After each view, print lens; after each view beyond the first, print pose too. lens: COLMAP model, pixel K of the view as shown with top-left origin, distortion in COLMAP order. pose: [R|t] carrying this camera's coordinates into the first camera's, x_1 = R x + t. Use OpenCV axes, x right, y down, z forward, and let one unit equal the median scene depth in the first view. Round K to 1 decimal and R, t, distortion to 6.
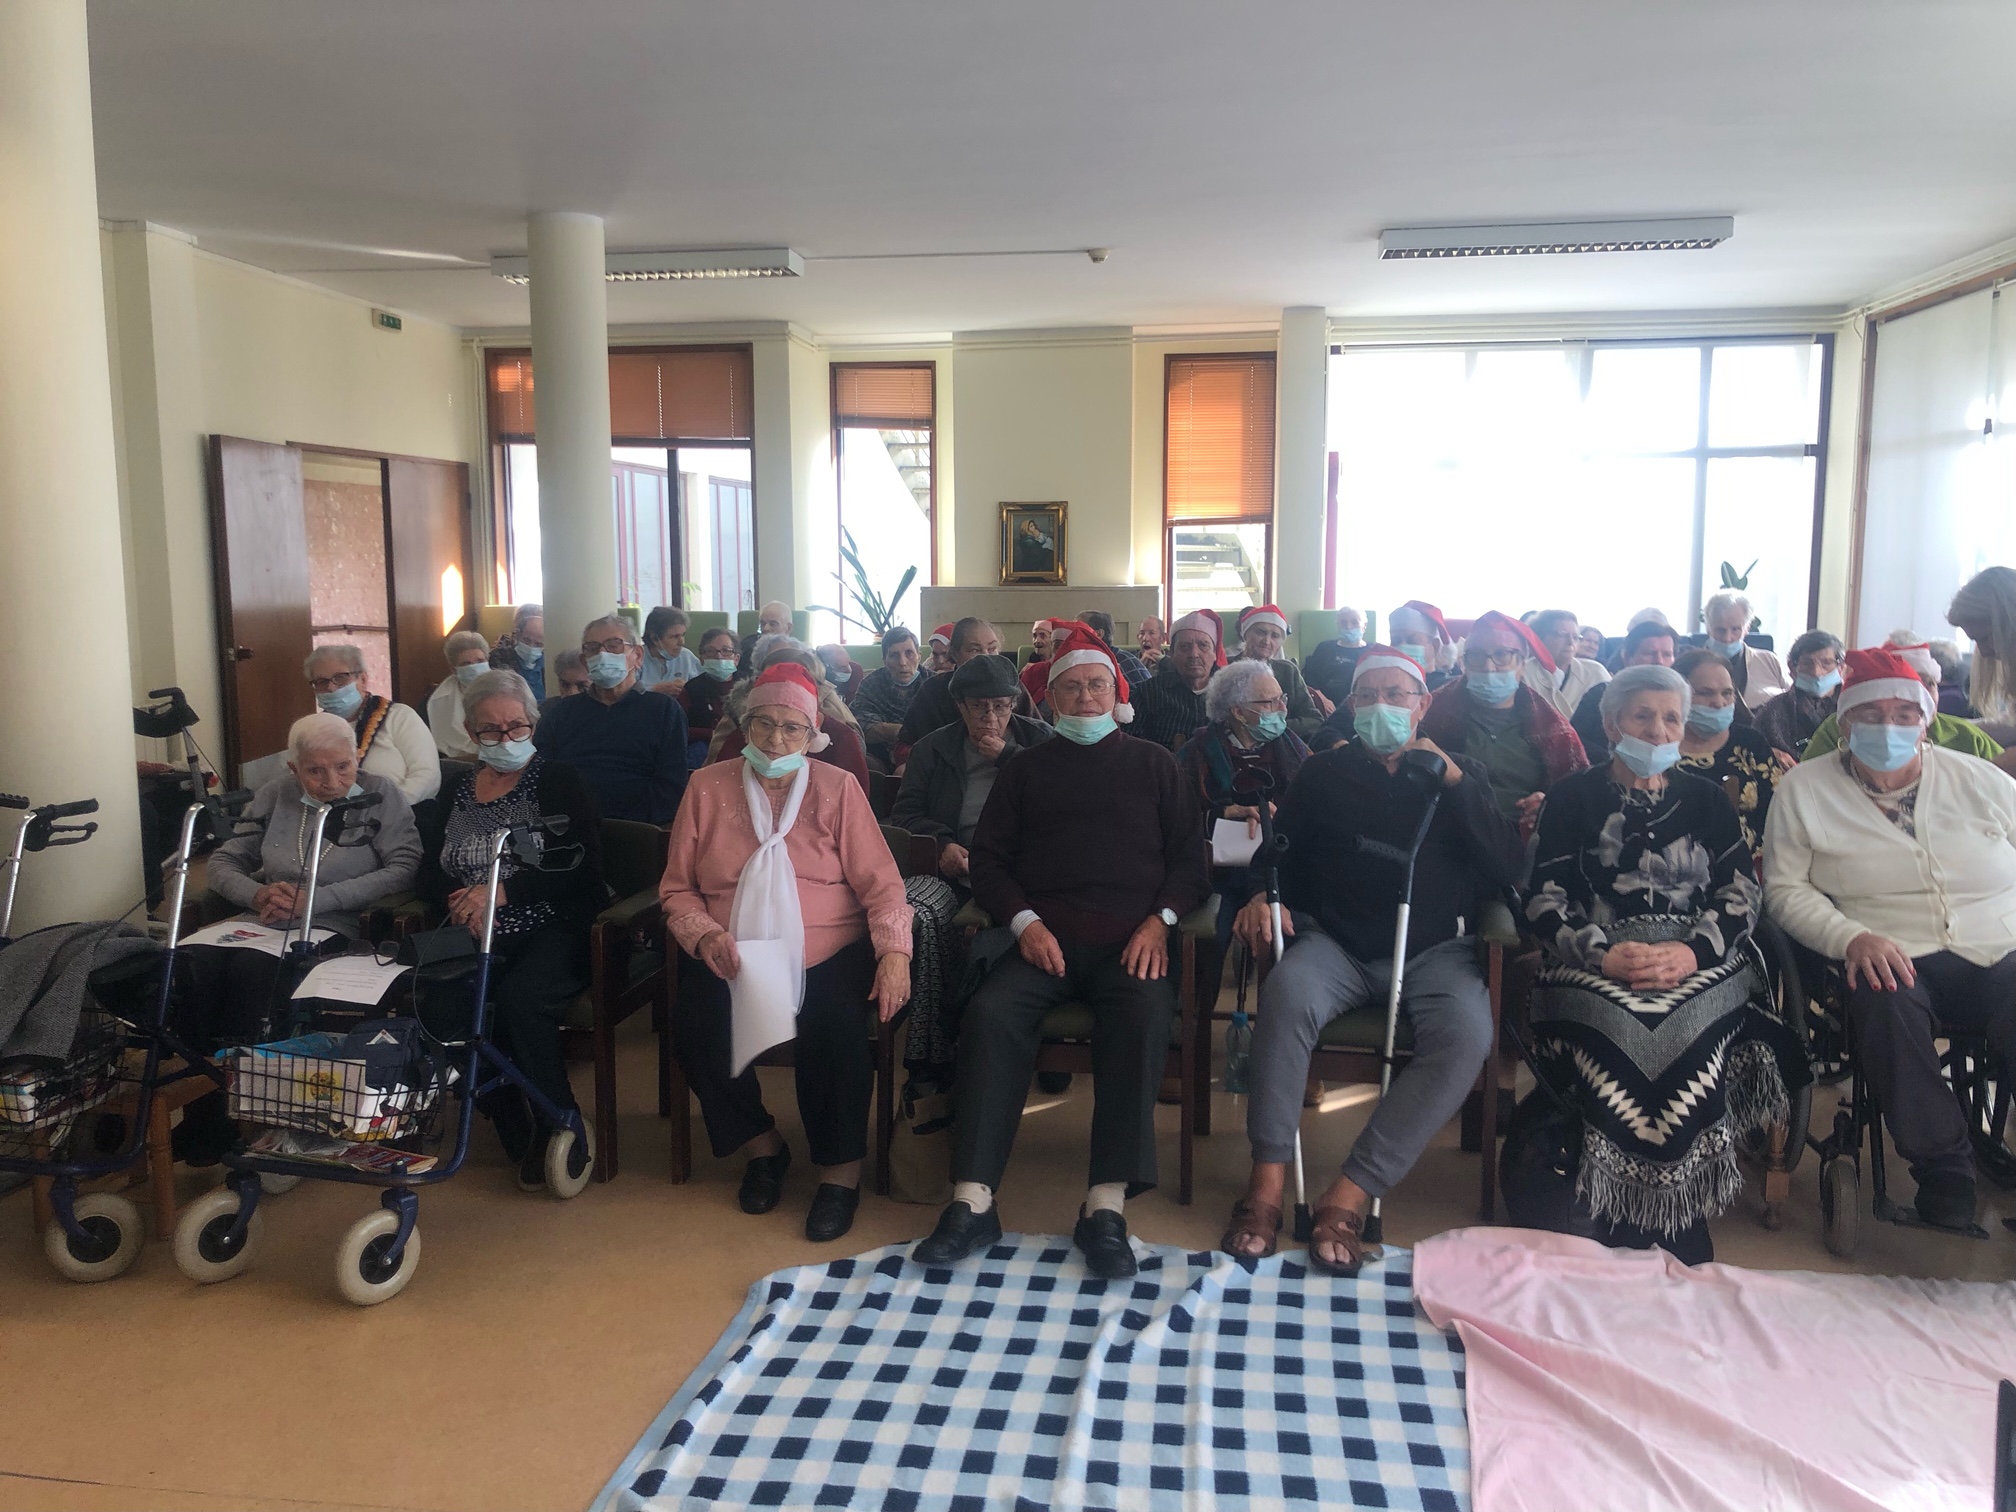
lens RADIAL K [[1656.4, 0, 988.7], [0, 1656.4, 763.8], [0, 0, 1]] dist [0.004718, 0.022034]
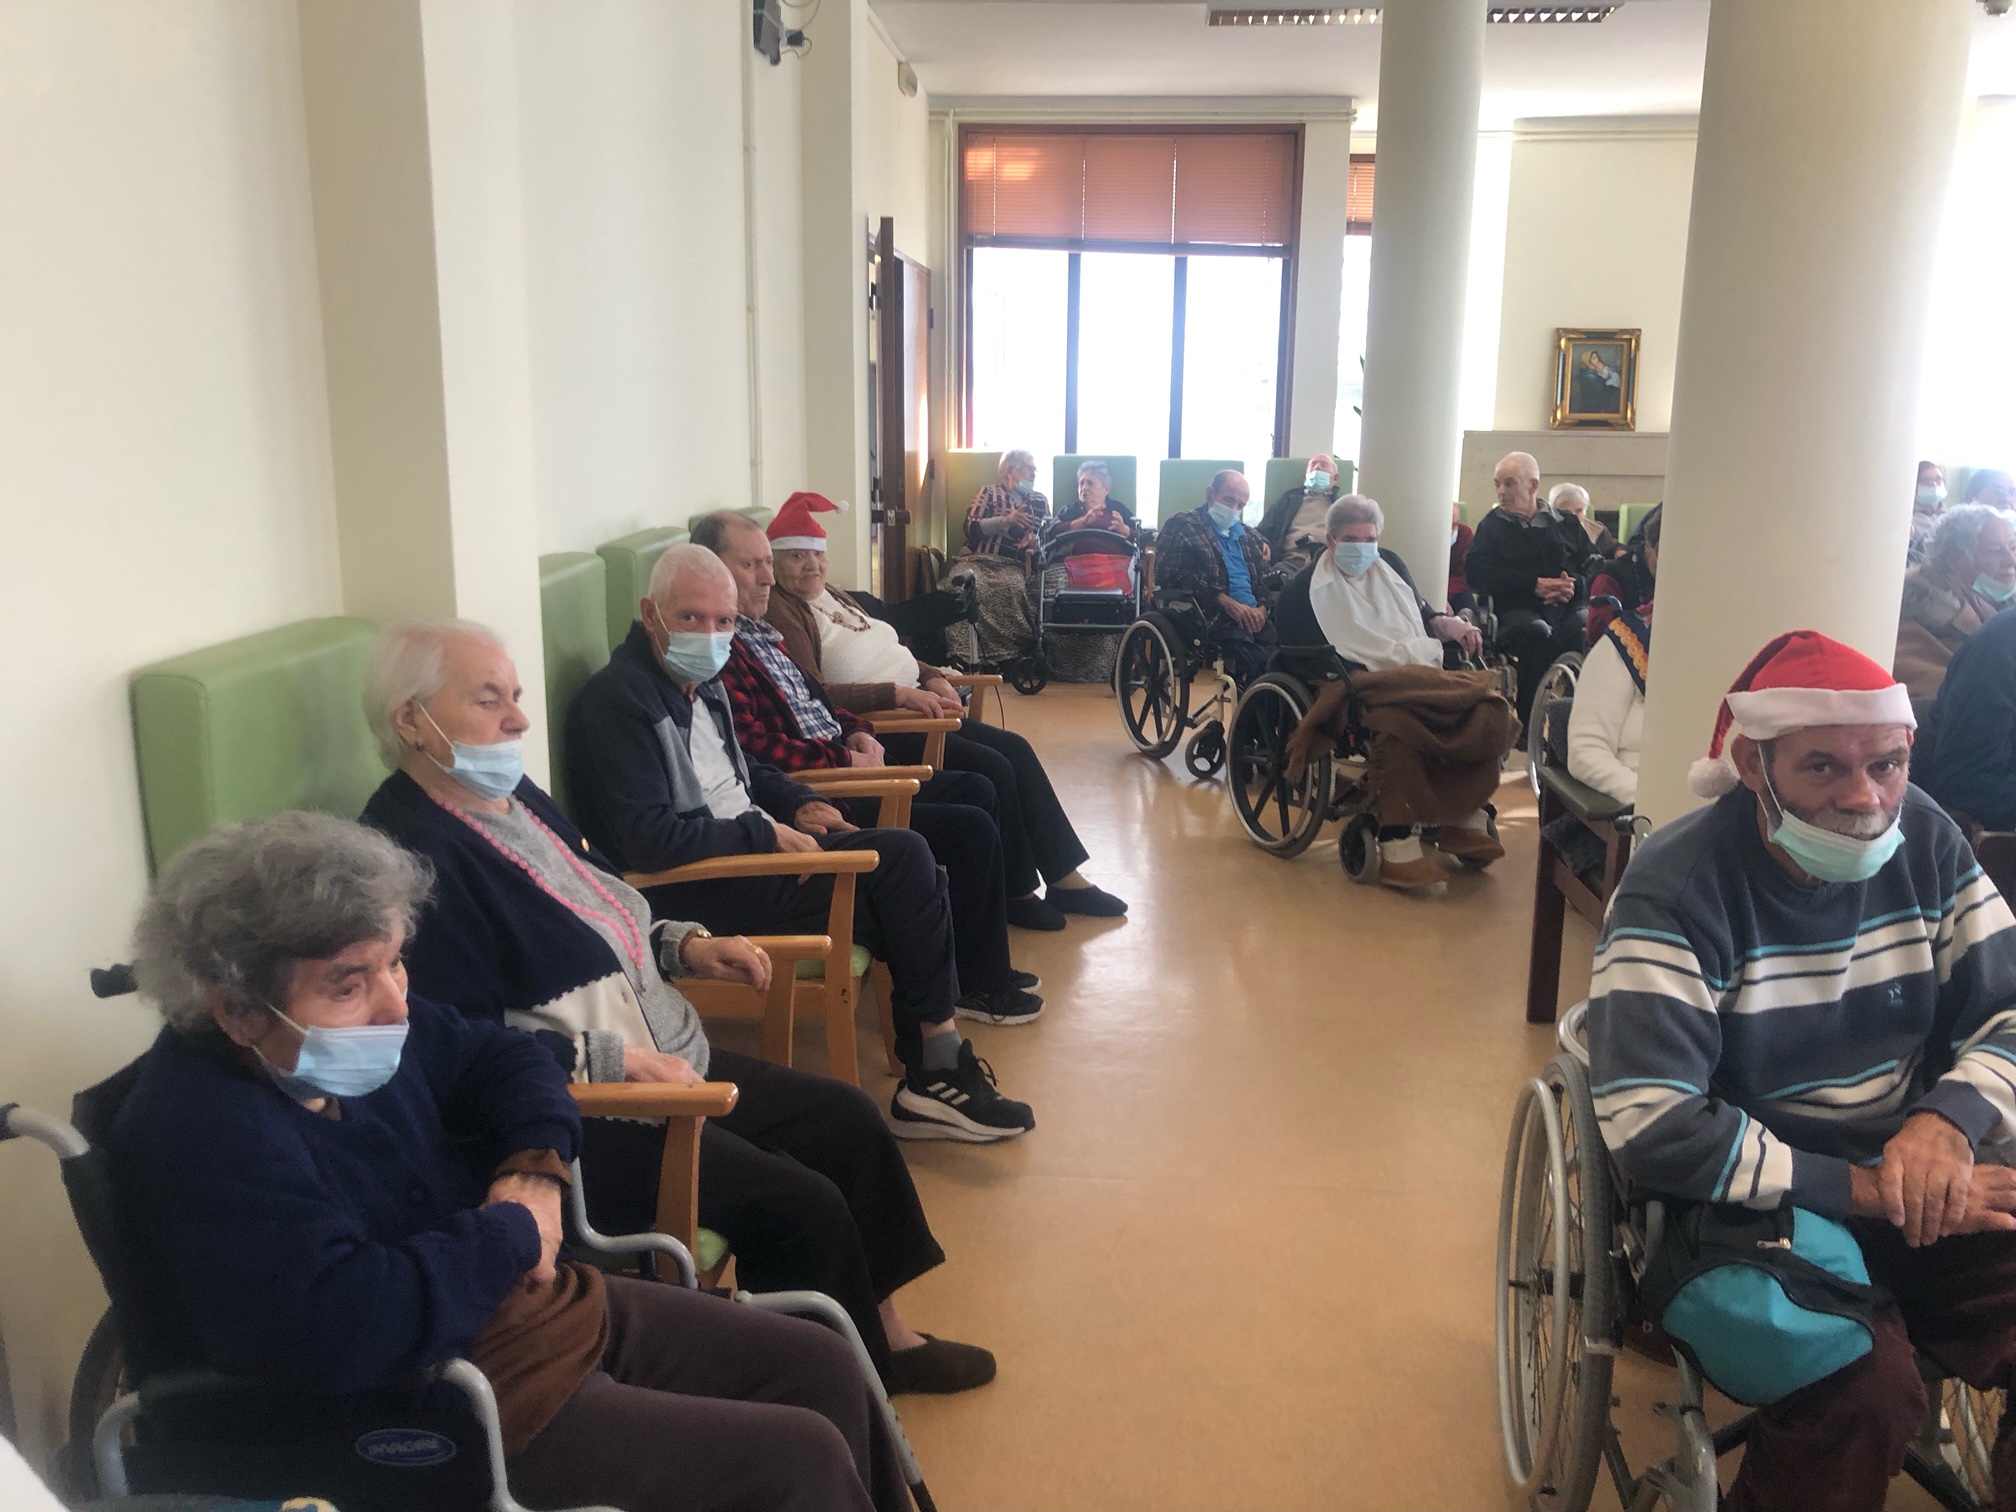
lens RADIAL K [[1656.4, 0, 1029.1], [0, 1656.4, 739.9], [0, 0, 1]] dist [0.004718, 0.022034]
pose [[0.996847, -0.006035, 0.079114, -0.354028], [-0.000891, 0.996189, 0.087220, -0.026529], [-0.079339, -0.087015, 0.993043, 0.190118]]
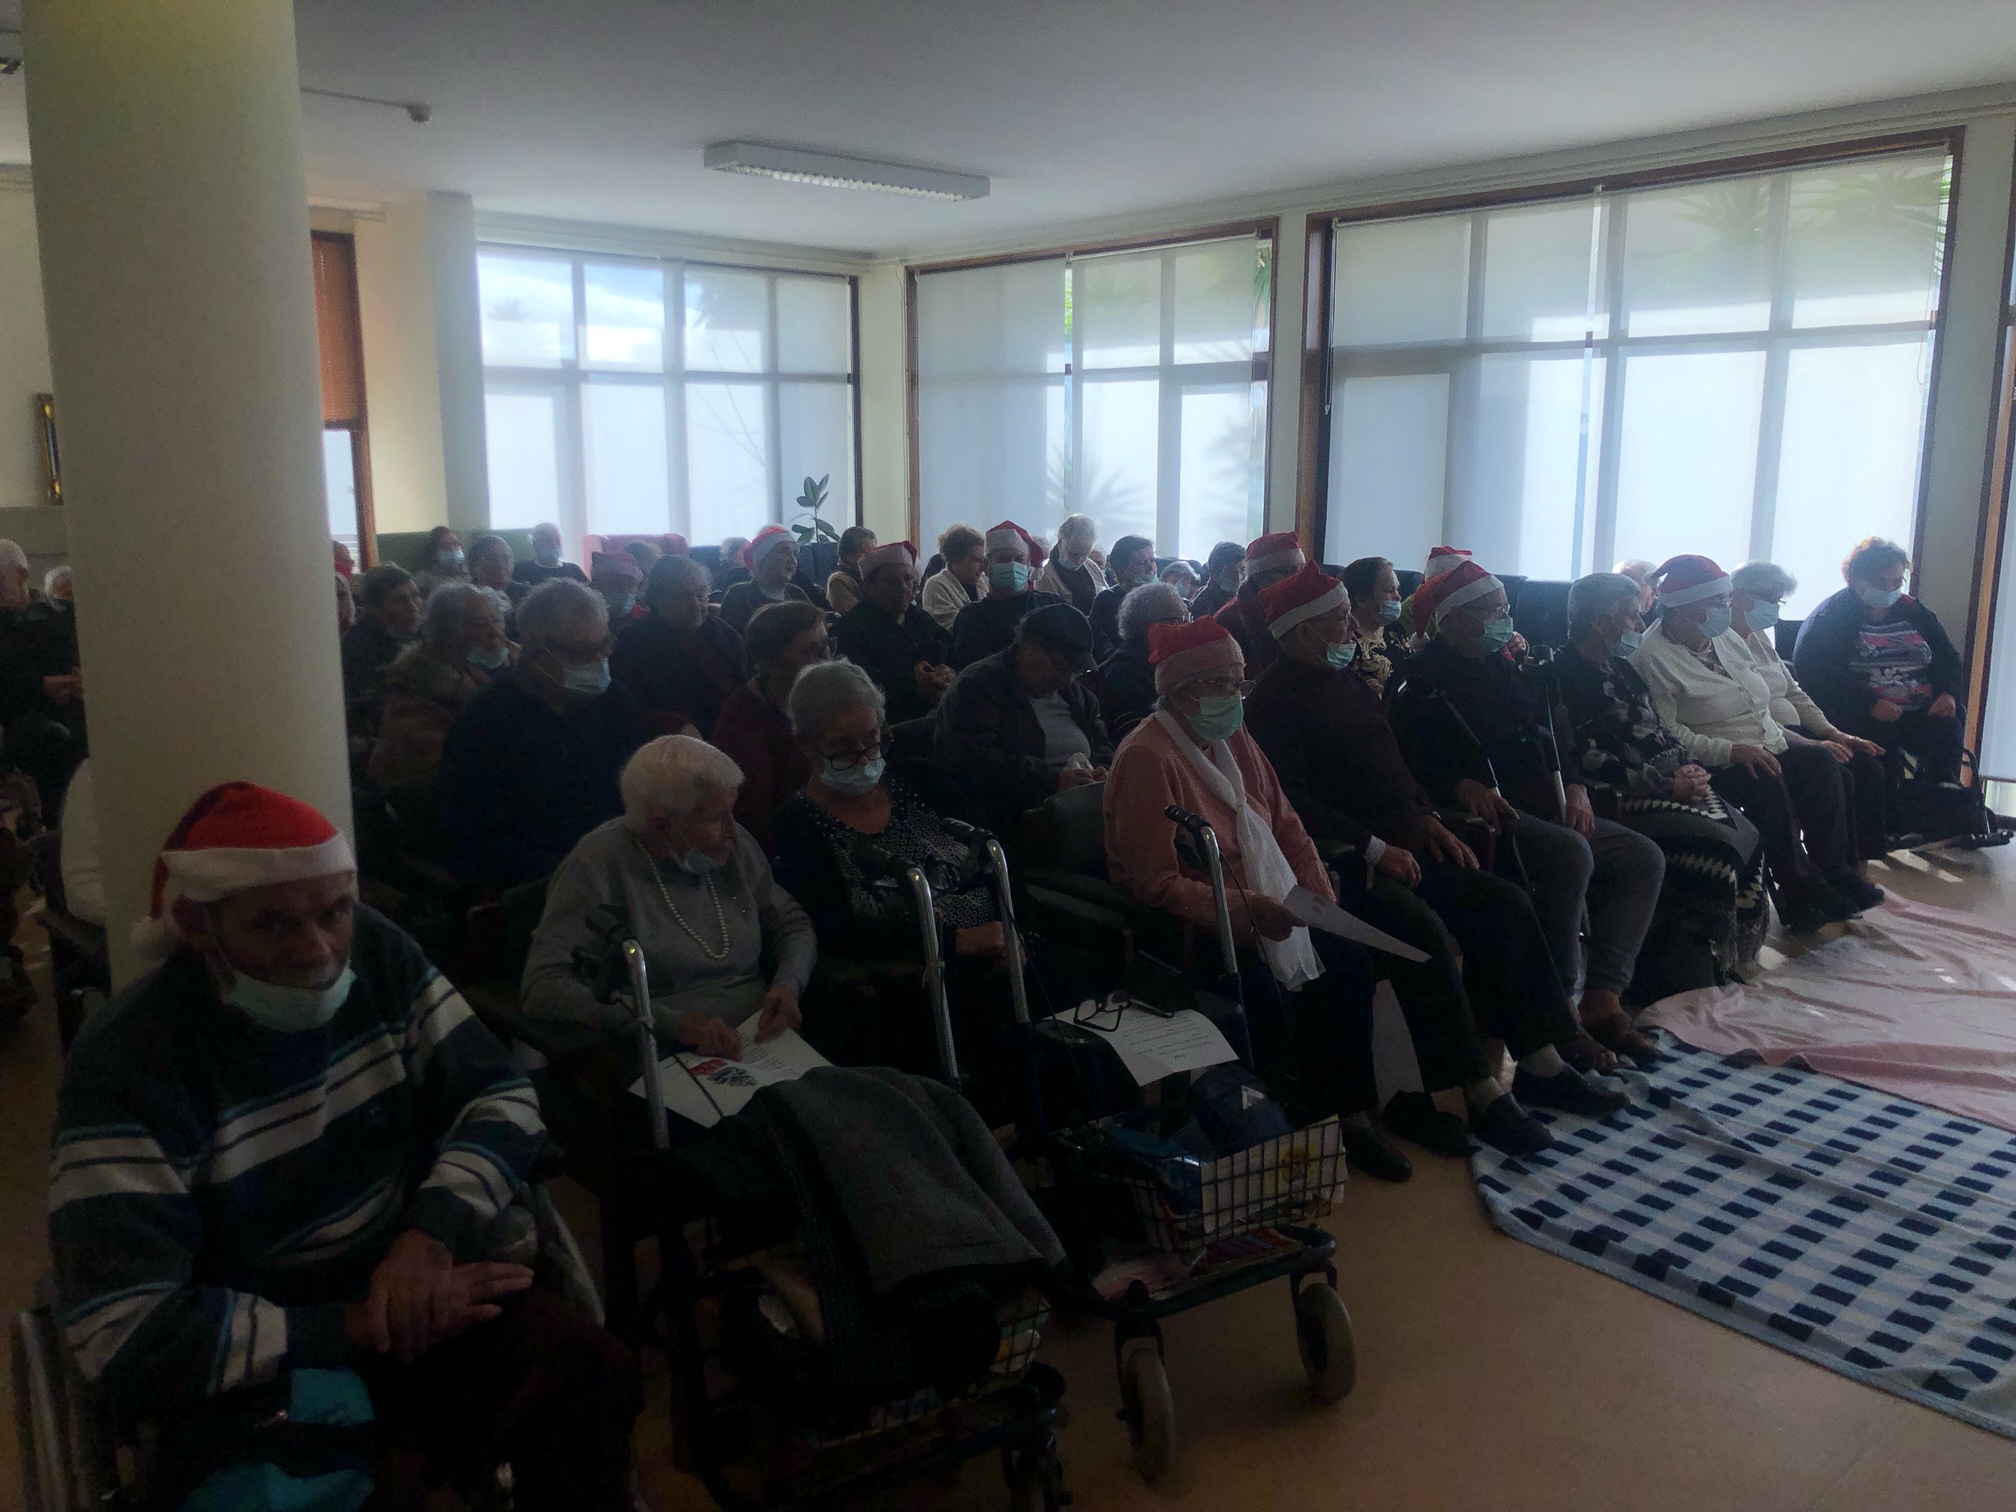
lens RADIAL K [[1656.4, 0, 1013.6], [0, 1656.4, 740.5], [0, 0, 1]] dist [0.004718, 0.022034]
pose [[0.627968, -0.123995, 0.768298, -0.346709], [0.088792, 0.992195, 0.087555, -0.030111], [-0.773157, 0.013237, 0.634076, 0.188635]]
